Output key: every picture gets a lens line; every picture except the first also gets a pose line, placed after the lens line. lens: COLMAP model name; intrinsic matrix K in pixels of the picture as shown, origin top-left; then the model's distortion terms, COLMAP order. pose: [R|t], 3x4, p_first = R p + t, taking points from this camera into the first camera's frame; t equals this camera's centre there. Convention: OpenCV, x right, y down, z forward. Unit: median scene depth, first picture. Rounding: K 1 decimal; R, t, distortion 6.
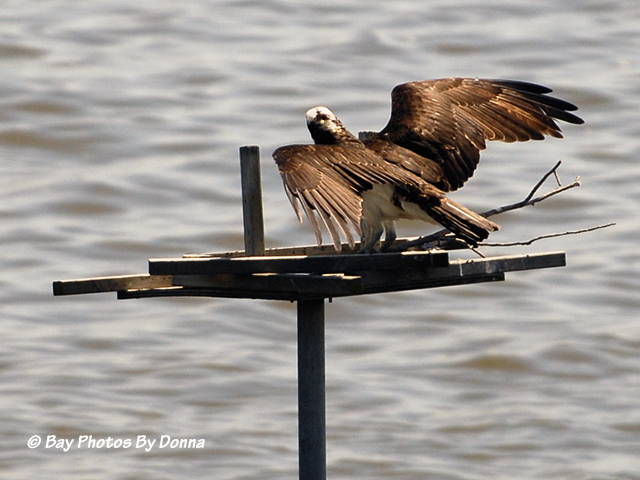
lens RADIAL K [[2801.9, 0, 320.0], [0, 2801.9, 240.0], [0, 0, 1]] dist [-0.283124, -0.295170]
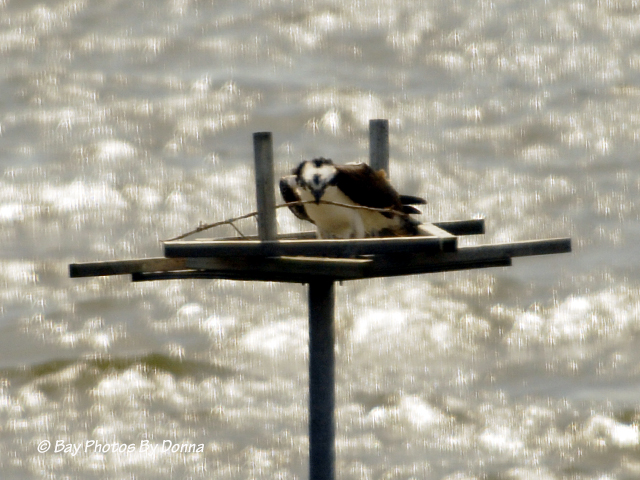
lens RADIAL K [[4114.9, 0, 320.0], [0, 4114.9, 240.0], [0, 0, 1]] dist [0.024044, -0.555935]
pose [[0.999946, 0.006466, -0.008119, 0.008197], [-0.006404, 0.999951, 0.007553, -0.005652], [0.008167, -0.007501, 0.999939, -0.502764]]
